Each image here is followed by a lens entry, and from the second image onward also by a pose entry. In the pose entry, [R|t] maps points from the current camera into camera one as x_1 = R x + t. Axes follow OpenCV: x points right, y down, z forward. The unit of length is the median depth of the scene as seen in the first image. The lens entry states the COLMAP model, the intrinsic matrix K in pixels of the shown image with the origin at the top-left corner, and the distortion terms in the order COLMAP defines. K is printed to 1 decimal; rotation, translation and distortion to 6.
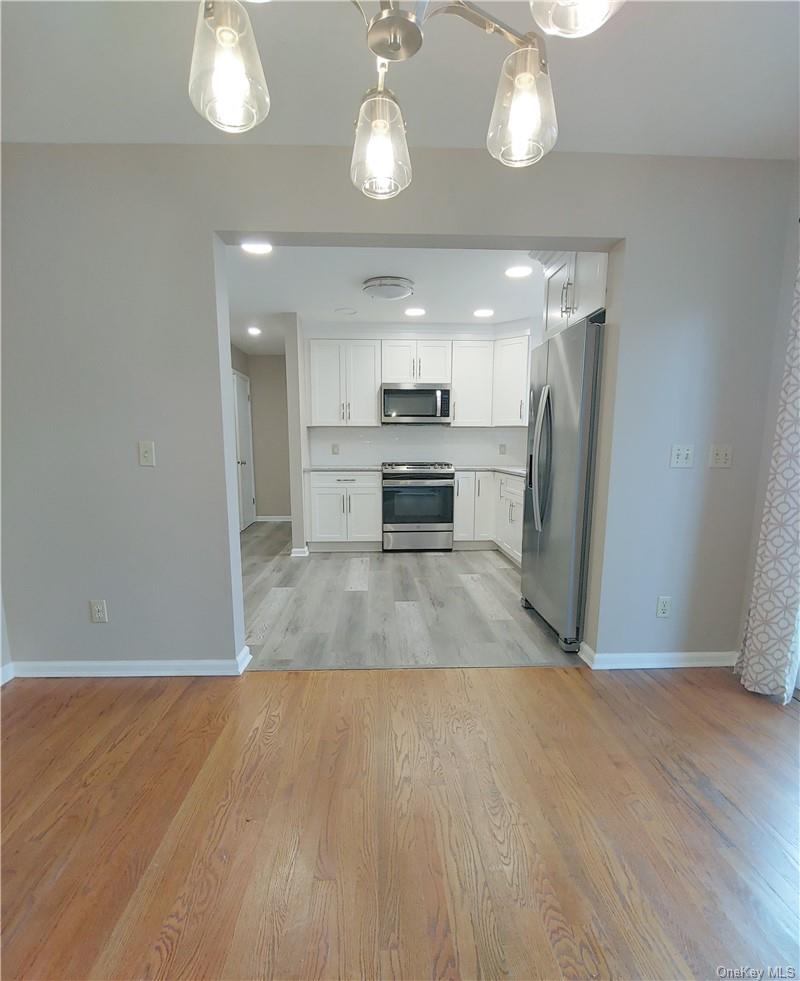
lens RADIAL K [[512.2, 0, 399.9], [0, 512.2, 539.1], [0, 0, 1]] dist [-0.019258, 0.000247]
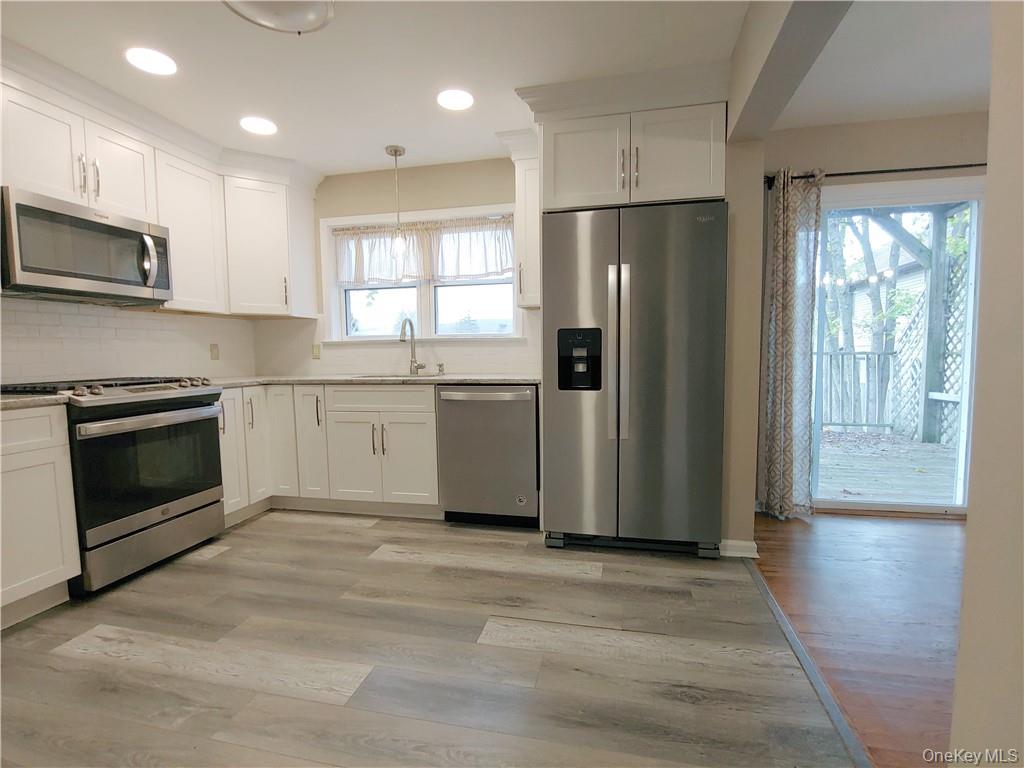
lens RADIAL K [[487.6, 0, 513.7], [0, 487.6, 390.6], [0, 0, 1]] dist [-0.014673, 0.000051]
pose [[0.264066, -0.080004, 0.961181, -0.304111], [0.186948, 0.981900, 0.030368, -0.087976], [-0.946213, 0.171672, 0.274243, 0.558149]]
